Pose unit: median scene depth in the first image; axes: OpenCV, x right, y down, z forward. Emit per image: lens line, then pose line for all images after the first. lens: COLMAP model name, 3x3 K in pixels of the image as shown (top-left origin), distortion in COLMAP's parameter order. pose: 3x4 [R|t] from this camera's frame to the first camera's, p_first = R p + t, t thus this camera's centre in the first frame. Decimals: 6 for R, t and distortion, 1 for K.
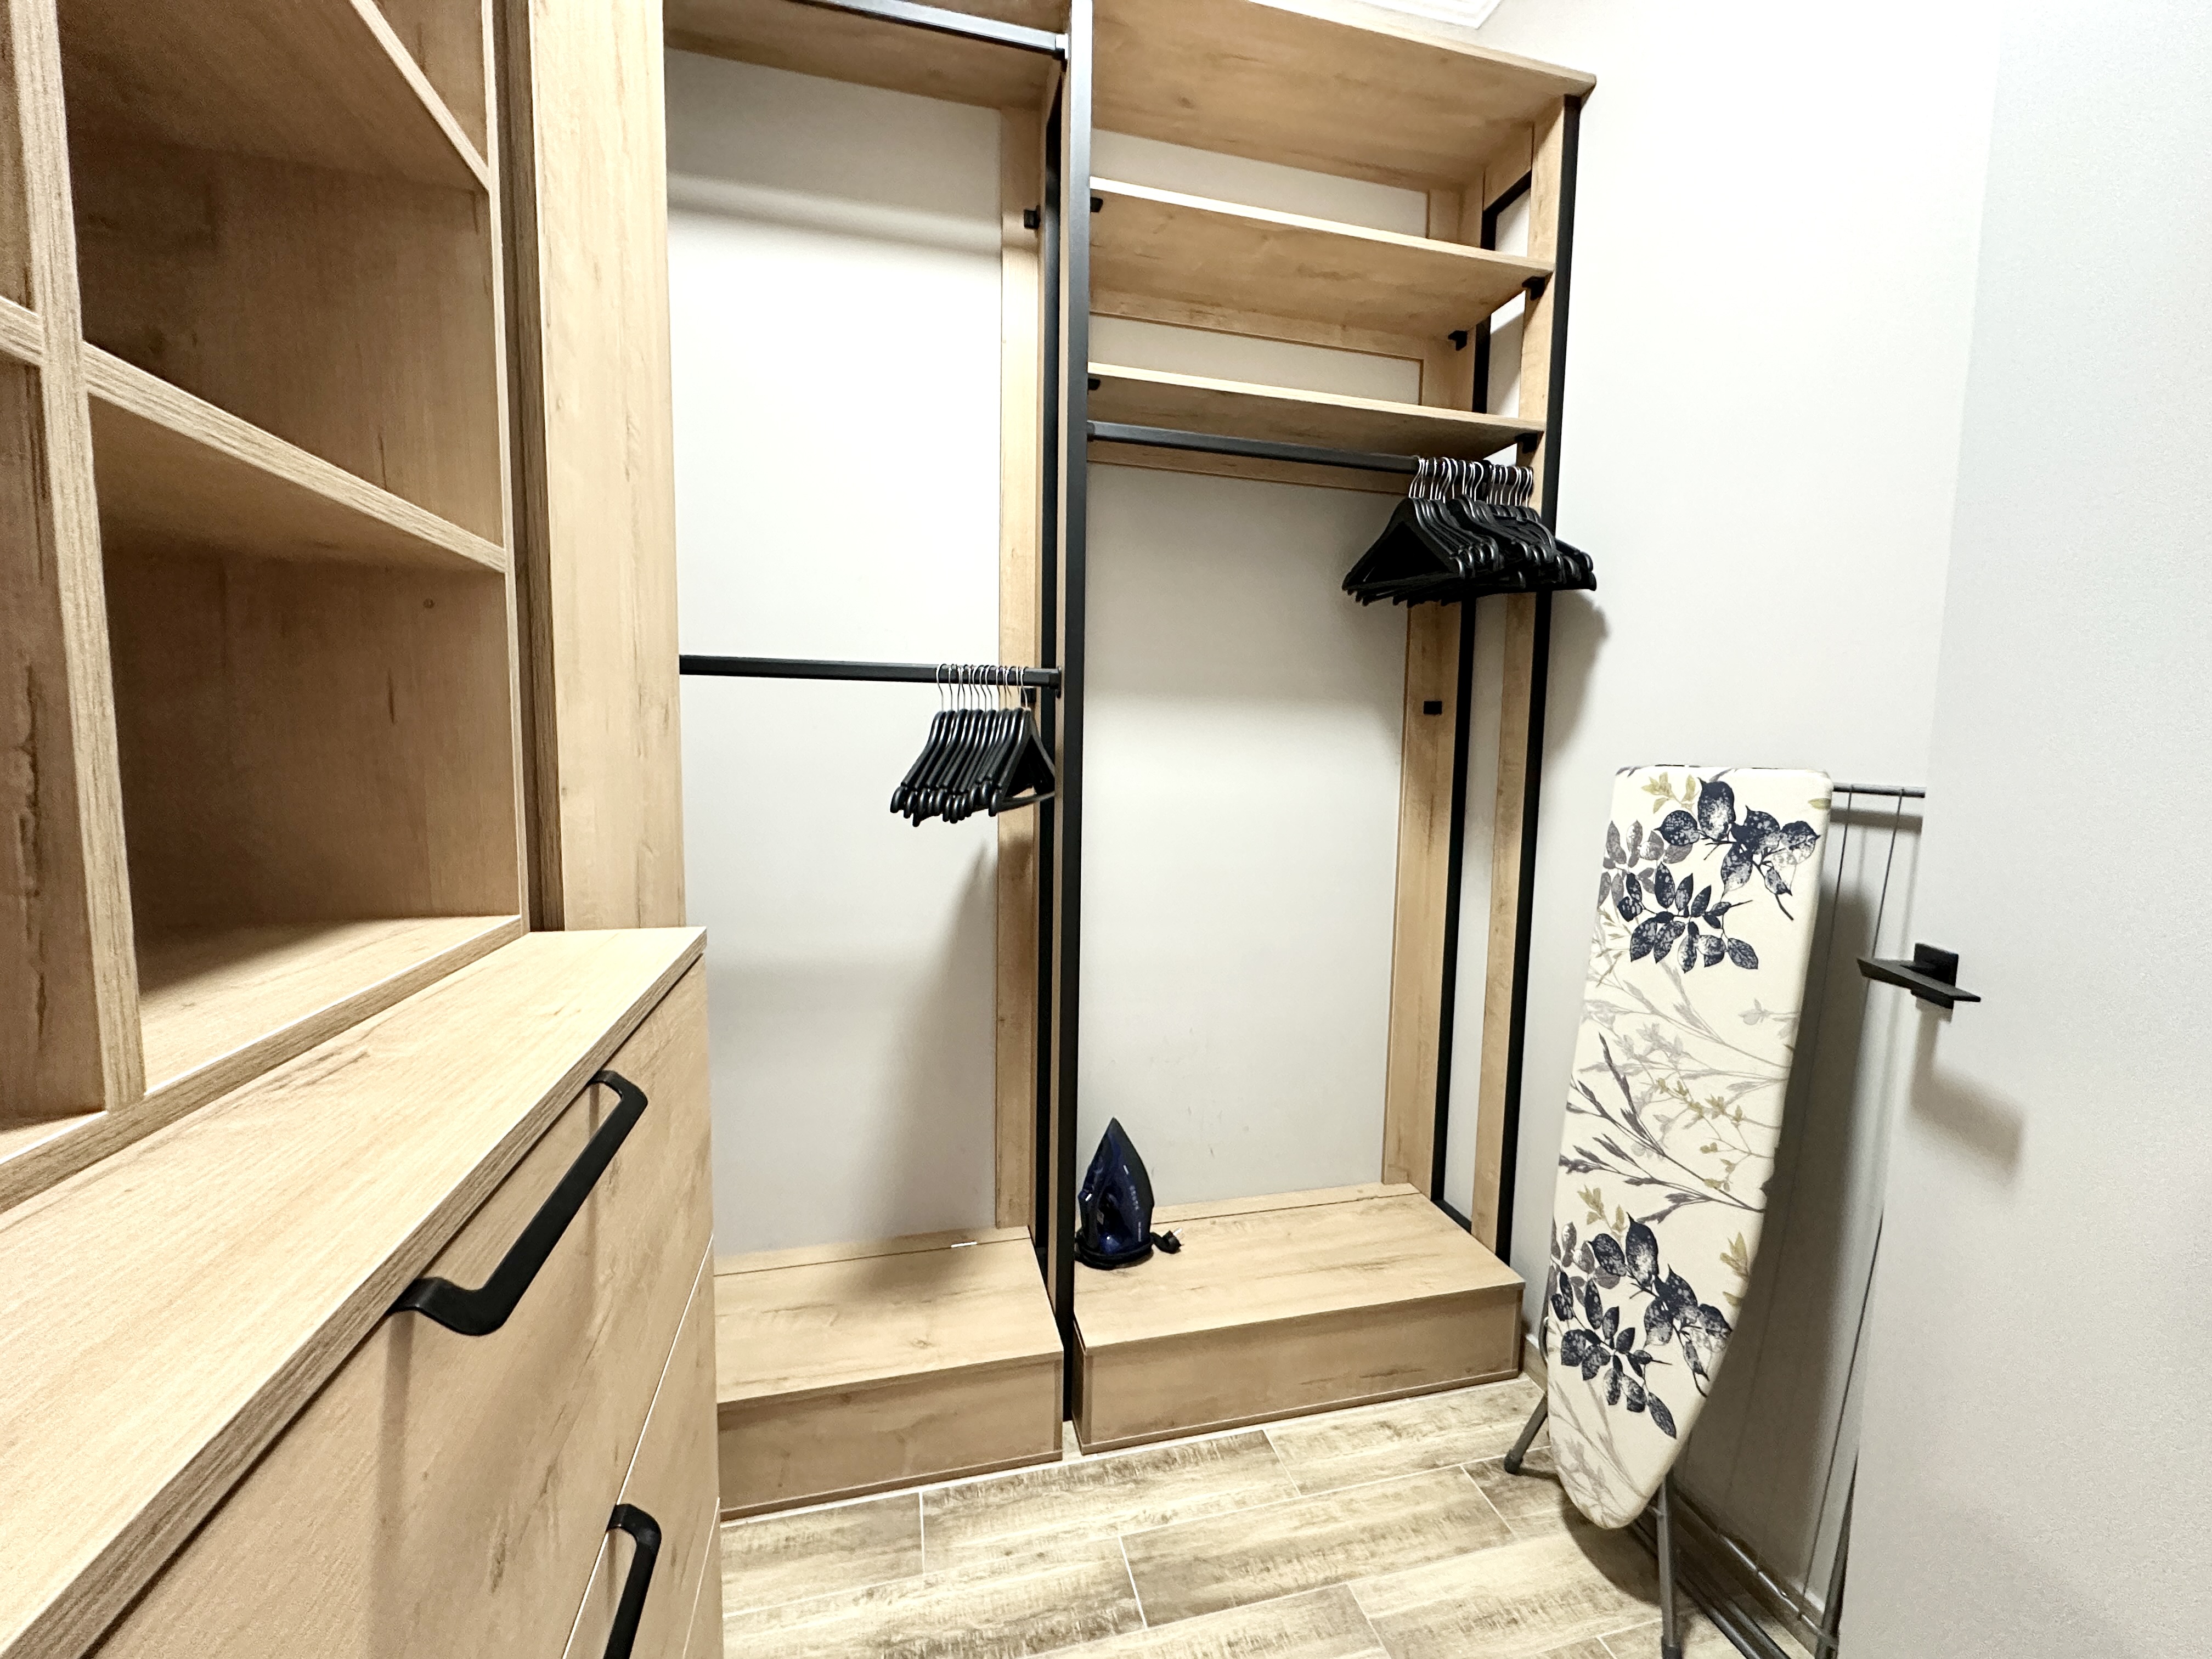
lens RADIAL K [[885.2, 0, 1105.6], [0, 885.2, 828.9], [0, 0, 1]] dist [-0.001829, 0.000026]
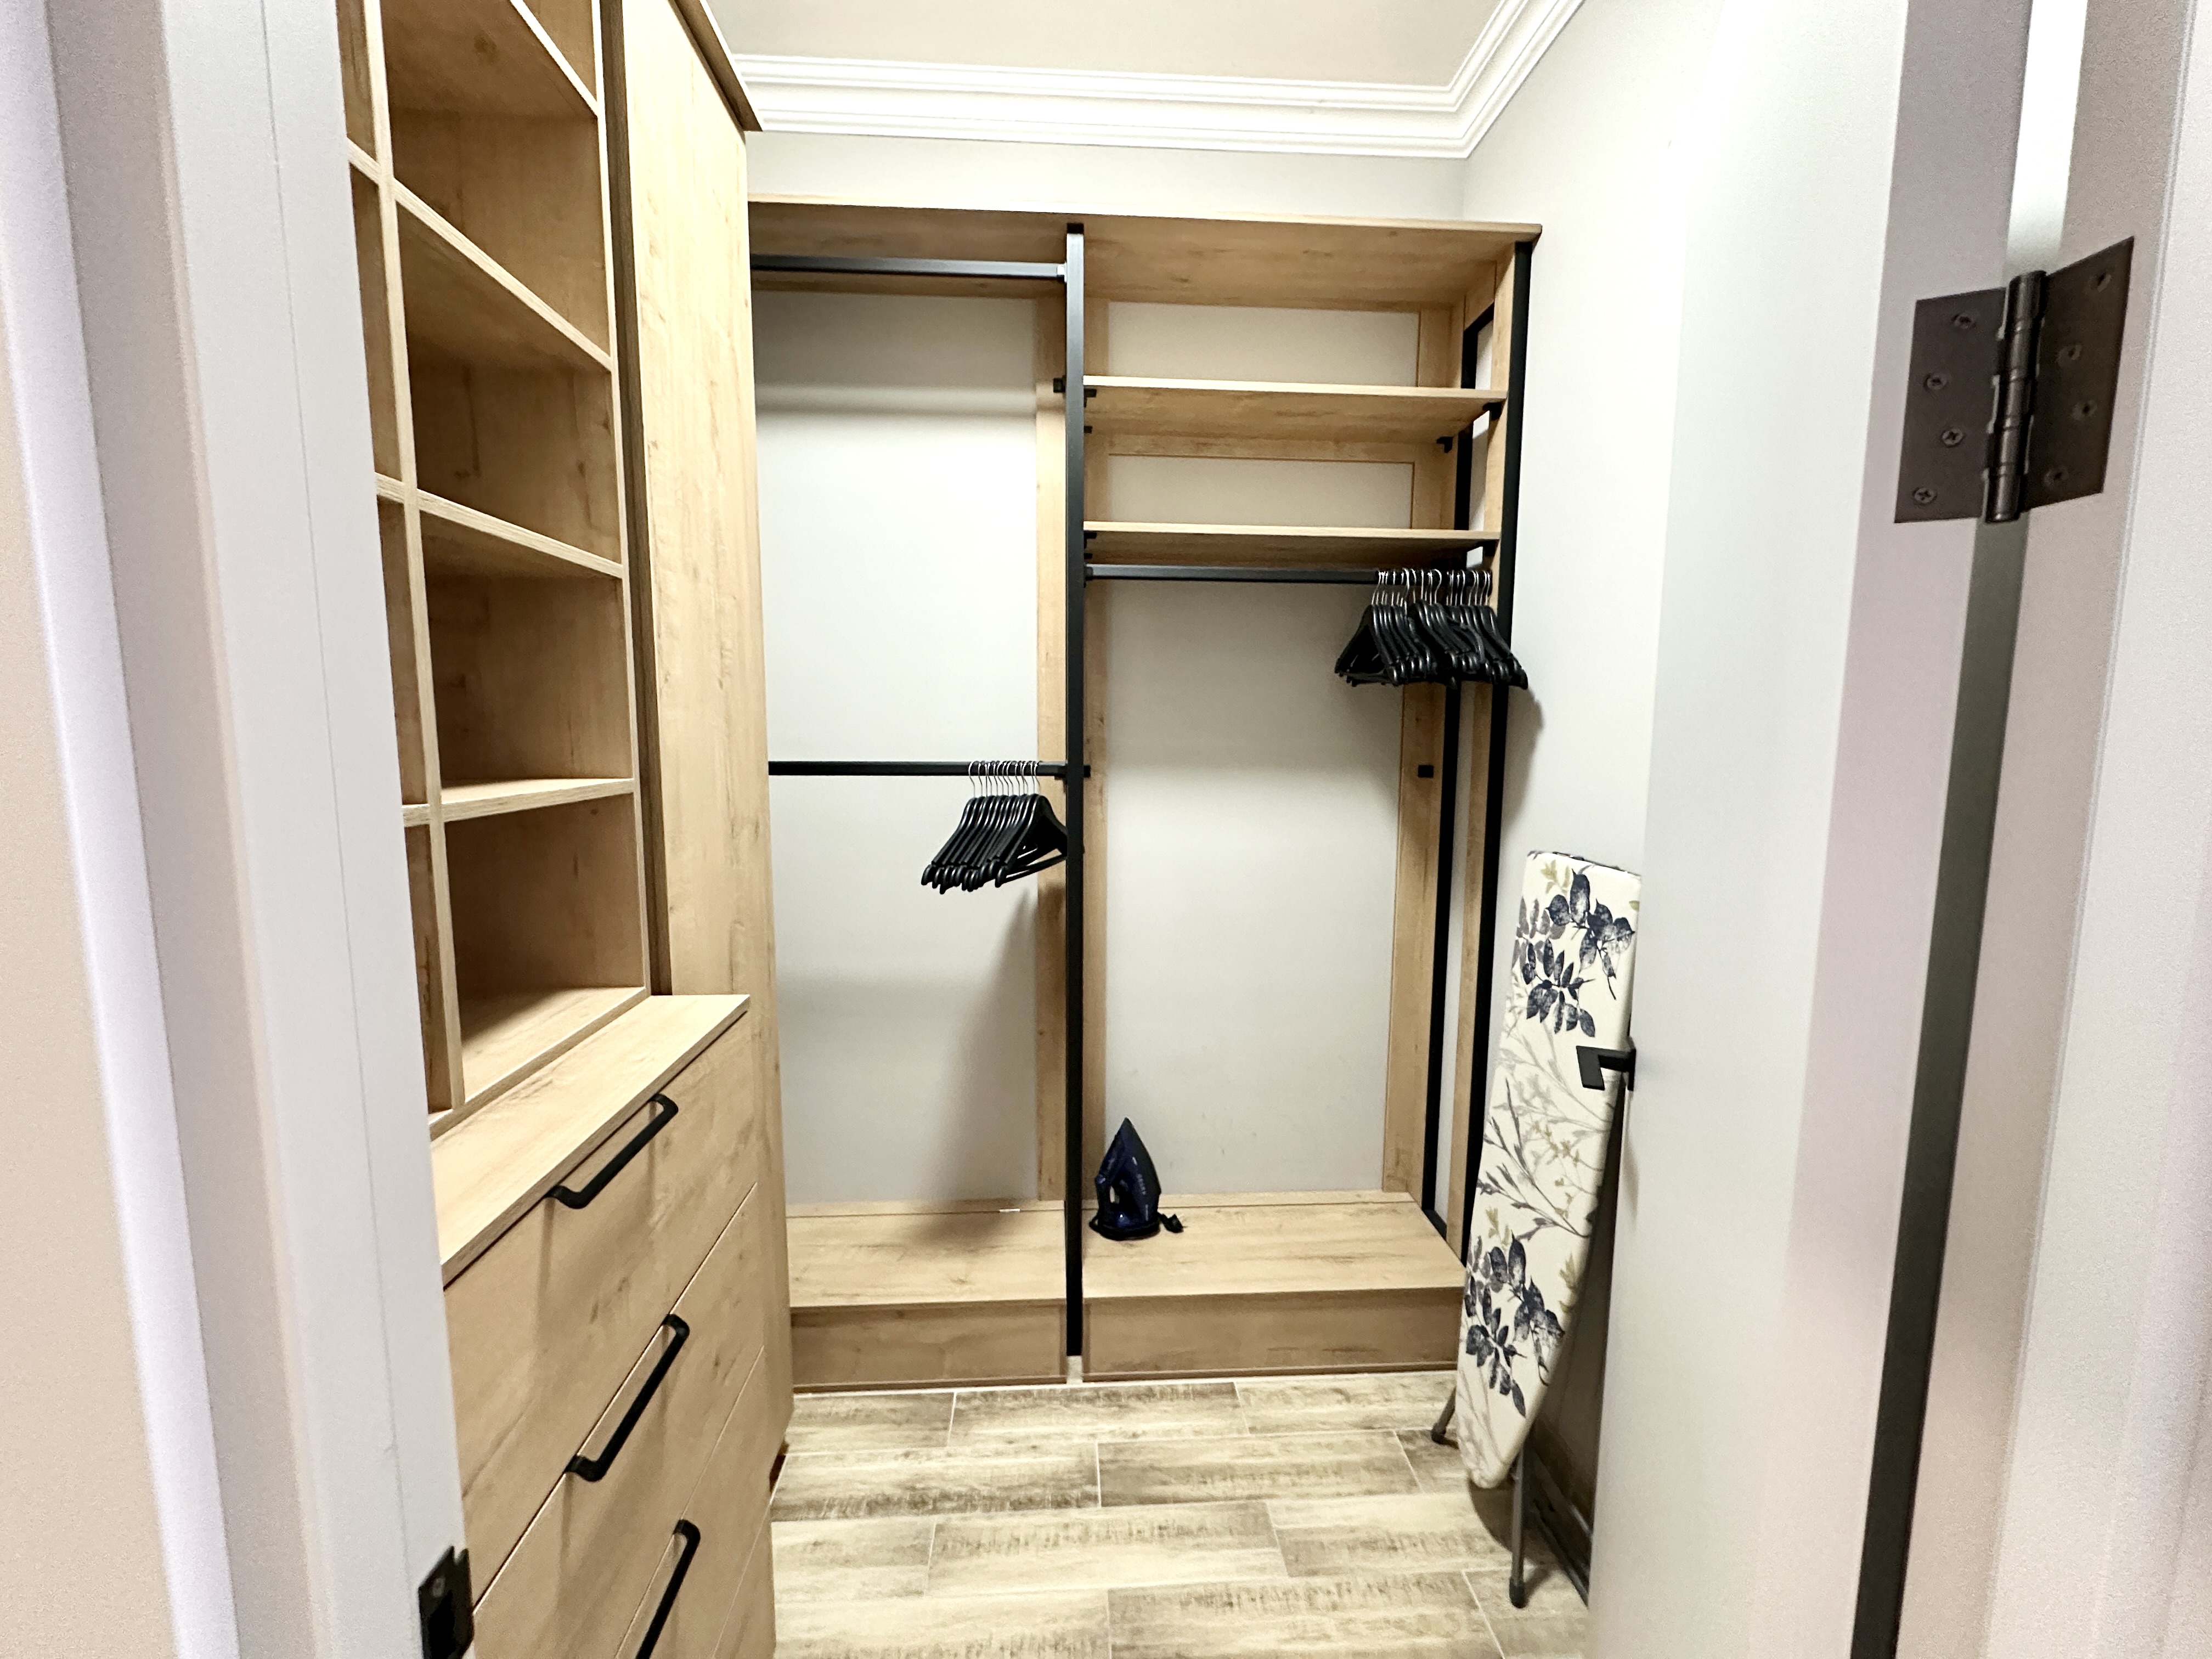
lens RADIAL K [[885.2, 0, 1104.3], [0, 885.2, 828.6], [0, 0, 1]] dist [-0.001829, 0.000026]
pose [[0.982491, 0.008909, -0.186097, 0.261354], [-0.005422, 0.999800, 0.019241, -0.122294], [0.186231, -0.017896, 0.982343, -0.252062]]
